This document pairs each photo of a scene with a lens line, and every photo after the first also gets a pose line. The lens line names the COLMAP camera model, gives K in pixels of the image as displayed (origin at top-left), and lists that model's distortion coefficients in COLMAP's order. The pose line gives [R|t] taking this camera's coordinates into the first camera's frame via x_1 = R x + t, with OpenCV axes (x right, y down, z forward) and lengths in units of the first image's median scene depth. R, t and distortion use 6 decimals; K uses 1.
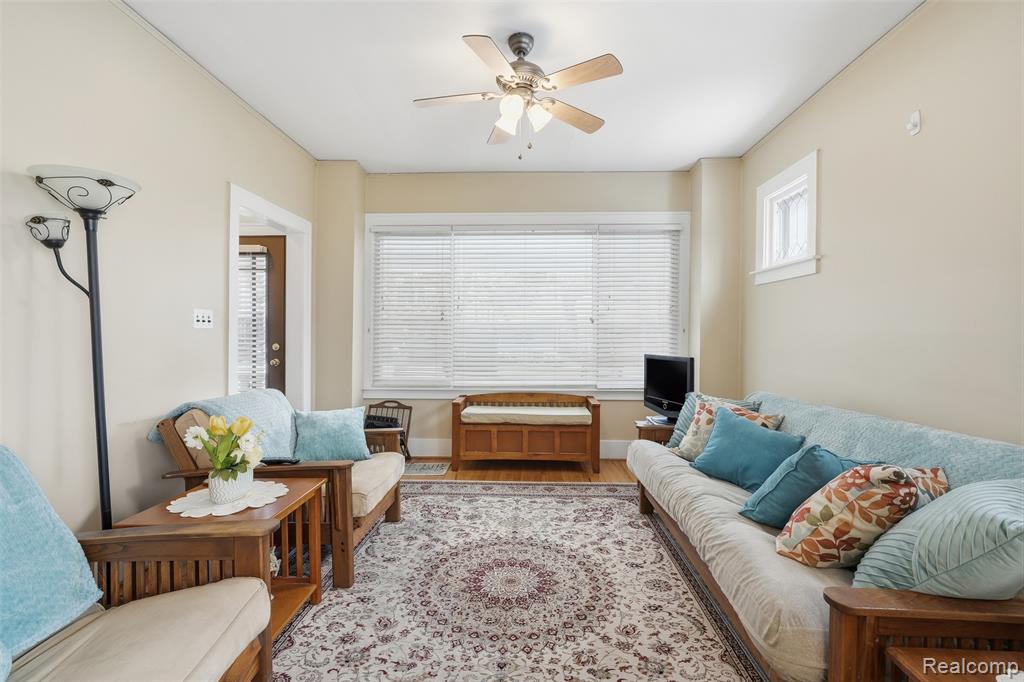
lens RADIAL K [[453.7, 0, 514.4], [0, 453.7, 337.2], [0, 0, 1]] dist [-0.008291, 0.000569]
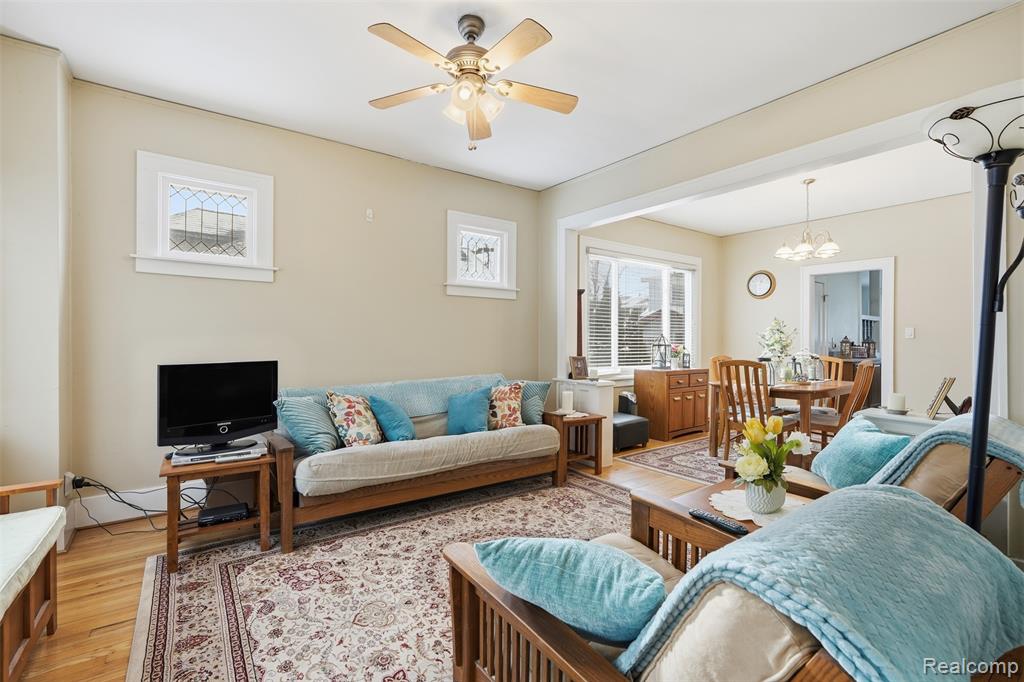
lens RADIAL K [[453.7, 0, 519.4], [0, 453.7, 340.6], [0, 0, 1]] dist [-0.008291, 0.000569]
pose [[-0.621011, -0.006981, 0.783770, -0.737716], [-0.001202, 0.999968, 0.007955, -0.002155], [-0.783801, 0.003998, -0.621000, 1.413968]]
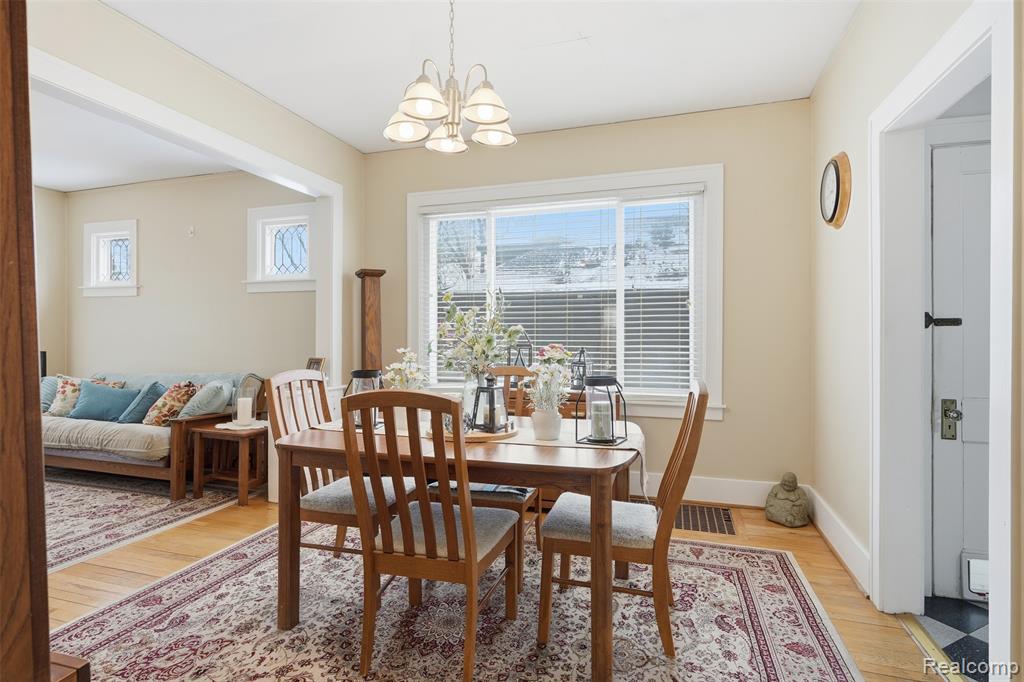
lens RADIAL K [[508.1, 0, 512.1], [0, 508.1, 335.3], [0, 0, 1]] dist [-0.006474, 0.000302]
pose [[0.264383, -0.001007, 0.964417, -0.826990], [0.007388, 0.999972, -0.000981, 0.011158], [-0.964389, 0.007384, 0.264383, -0.883126]]
